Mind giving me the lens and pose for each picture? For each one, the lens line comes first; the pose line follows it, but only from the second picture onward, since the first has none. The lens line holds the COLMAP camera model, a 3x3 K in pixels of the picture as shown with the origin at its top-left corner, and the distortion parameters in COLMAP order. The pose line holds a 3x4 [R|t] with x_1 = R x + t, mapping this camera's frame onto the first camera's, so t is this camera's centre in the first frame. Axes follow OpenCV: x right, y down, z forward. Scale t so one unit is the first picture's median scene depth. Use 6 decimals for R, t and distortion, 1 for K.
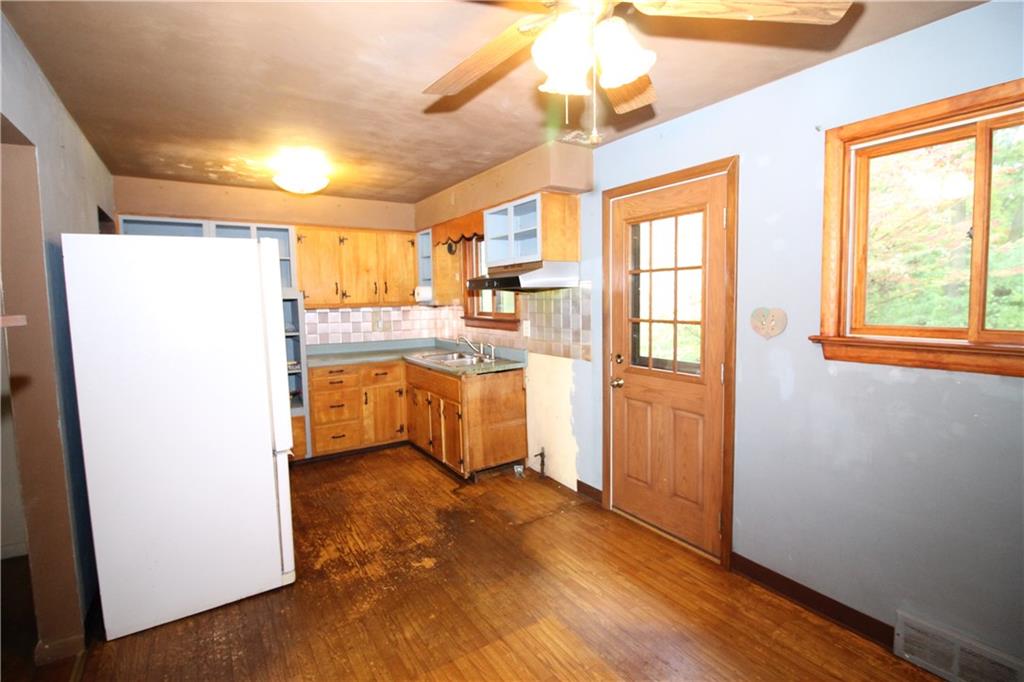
lens RADIAL K [[477.6, 0, 518.0], [0, 477.6, 331.9], [0, 0, 1]] dist [-0.017136, -0.000790]
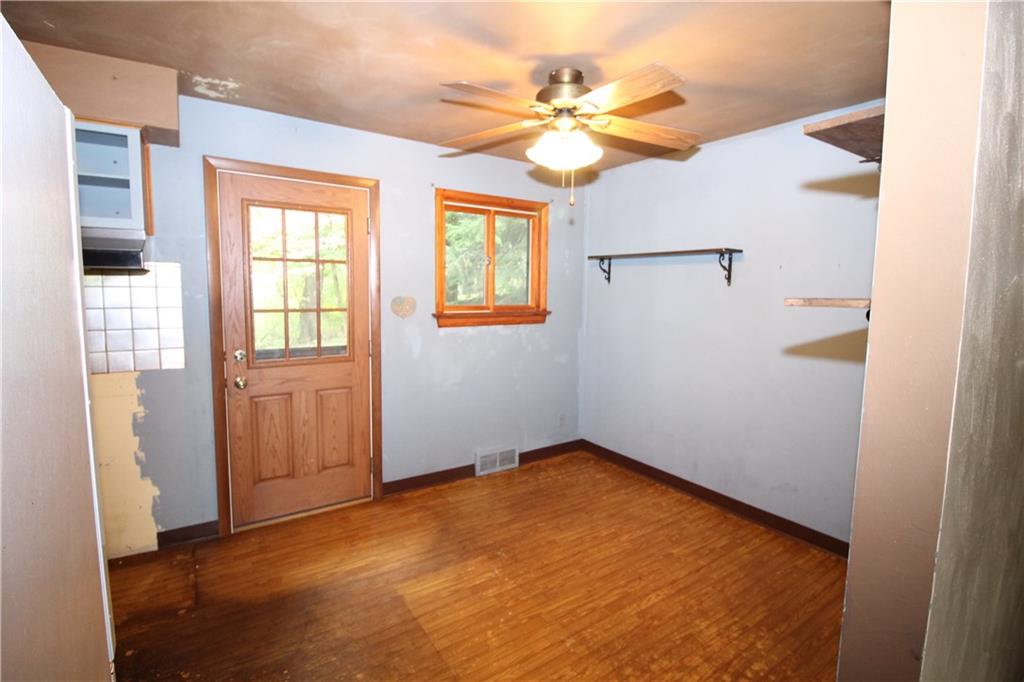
lens RADIAL K [[477.6, 0, 518.0], [0, 477.6, 331.9], [0, 0, 1]] dist [-0.017136, -0.000790]
pose [[-0.015821, -0.075294, 0.997036, -0.866836], [0.059806, 0.995304, 0.076112, -0.031424], [-0.998085, 0.060833, -0.011244, 0.640822]]
